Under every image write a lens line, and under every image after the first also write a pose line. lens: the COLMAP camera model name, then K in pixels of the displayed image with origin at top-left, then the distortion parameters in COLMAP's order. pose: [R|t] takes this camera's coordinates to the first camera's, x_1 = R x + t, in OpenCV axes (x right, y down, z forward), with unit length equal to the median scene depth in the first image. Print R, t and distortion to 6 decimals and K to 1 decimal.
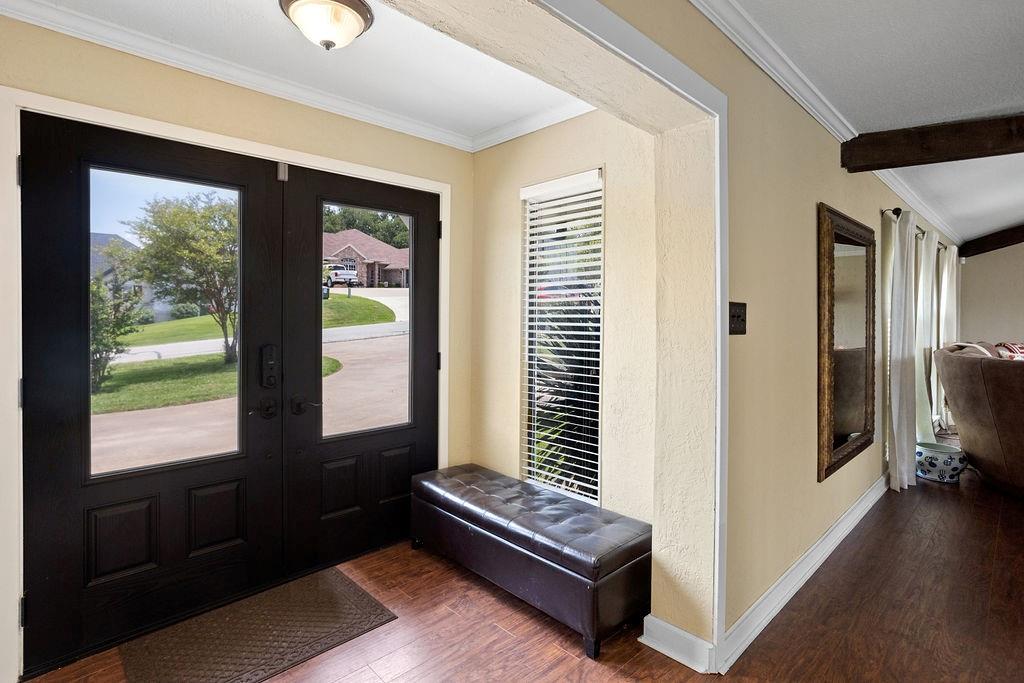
lens RADIAL K [[487.0, 0, 512.0], [0, 487.0, 341.5], [0, 0, 1]] dist [0.022656, 0.000136]
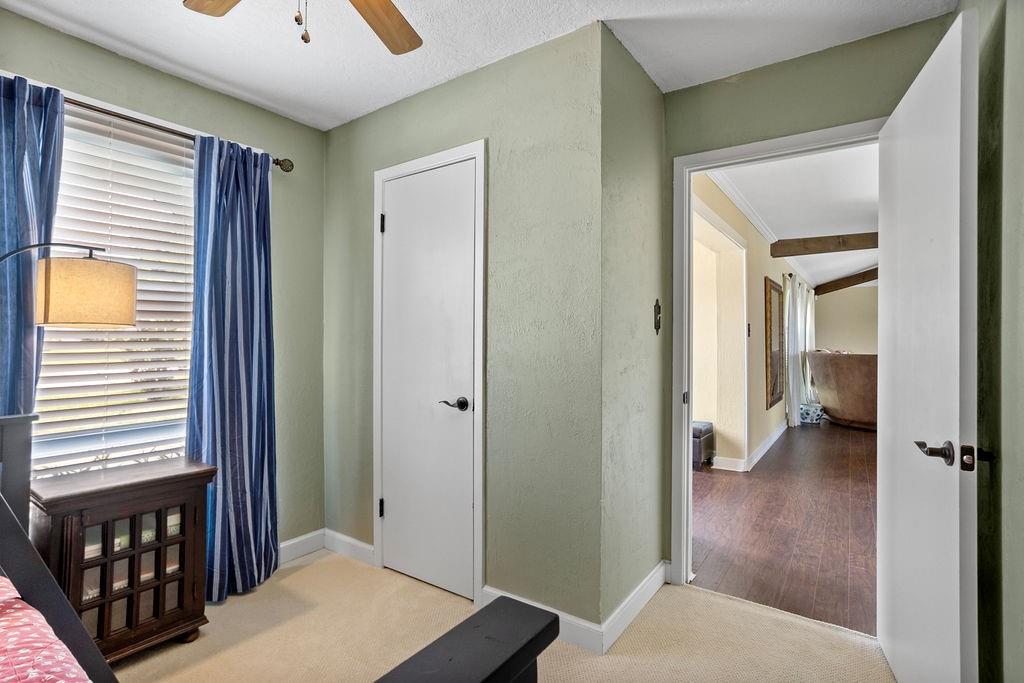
lens RADIAL K [[505.9, 0, 512.0], [0, 505.9, 341.5], [0, 0, 1]] dist [-0.001349, -0.000121]
pose [[0.978531, 0.009843, 0.205864, -0.632129], [-0.003457, 0.999502, -0.031356, 0.049074], [-0.206070, 0.029971, 0.978078, -0.632418]]
